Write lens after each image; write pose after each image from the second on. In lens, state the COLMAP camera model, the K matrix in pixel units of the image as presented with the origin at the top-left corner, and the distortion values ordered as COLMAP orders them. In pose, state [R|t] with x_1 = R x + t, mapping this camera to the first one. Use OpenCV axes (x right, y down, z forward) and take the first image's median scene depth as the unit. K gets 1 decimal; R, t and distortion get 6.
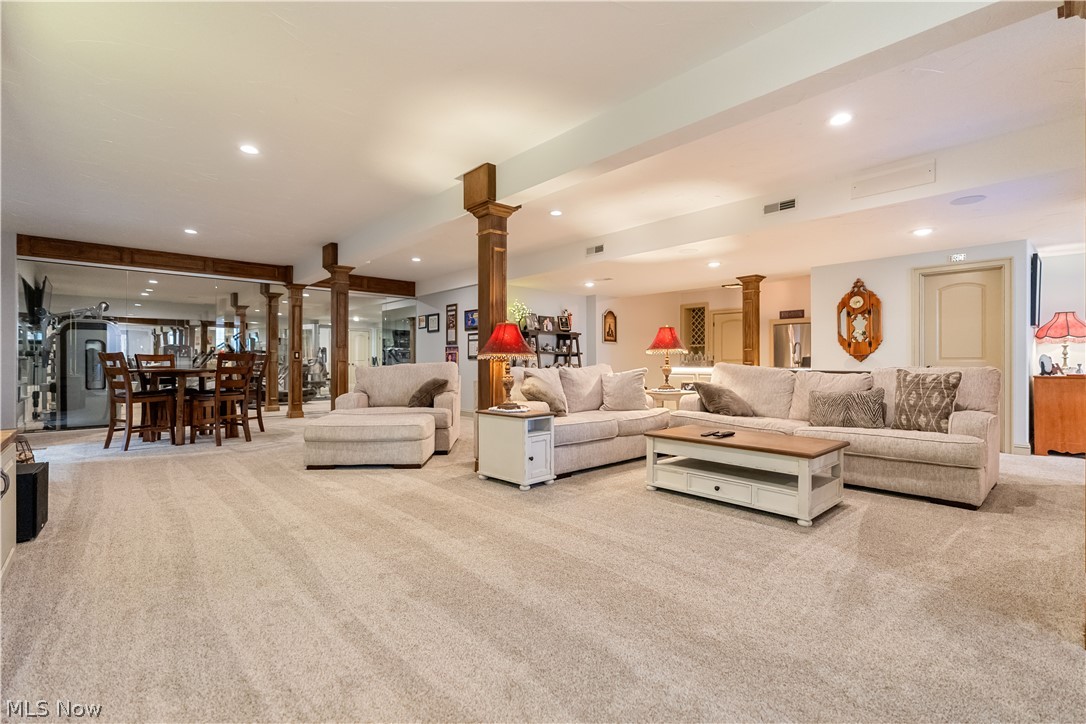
lens RADIAL K [[493.5, 0, 543.0], [0, 493.5, 362.0], [0, 0, 1]] dist [0.000033, -0.000015]
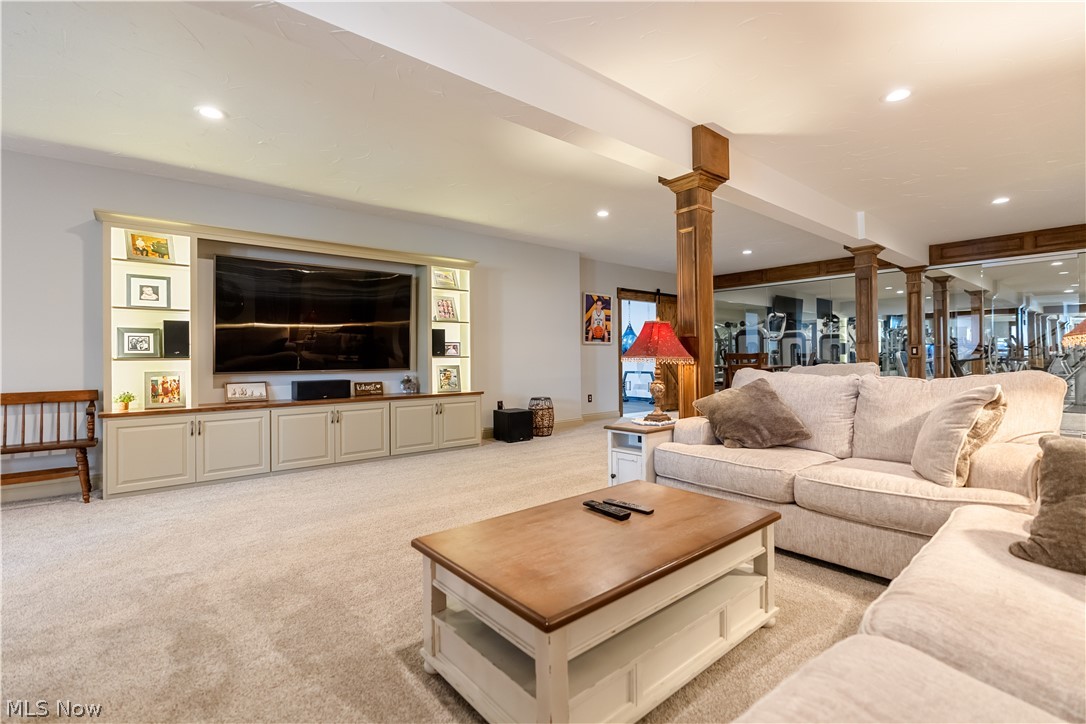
lens RADIAL K [[493.5, 0, 543.0], [0, 493.5, 362.0], [0, 0, 1]] dist [0.000033, -0.000015]
pose [[-0.053717, 0.013685, -0.998462, 1.079265], [0.006241, 0.999891, 0.013369, -0.027440], [0.998537, -0.005513, -0.053797, 1.149060]]
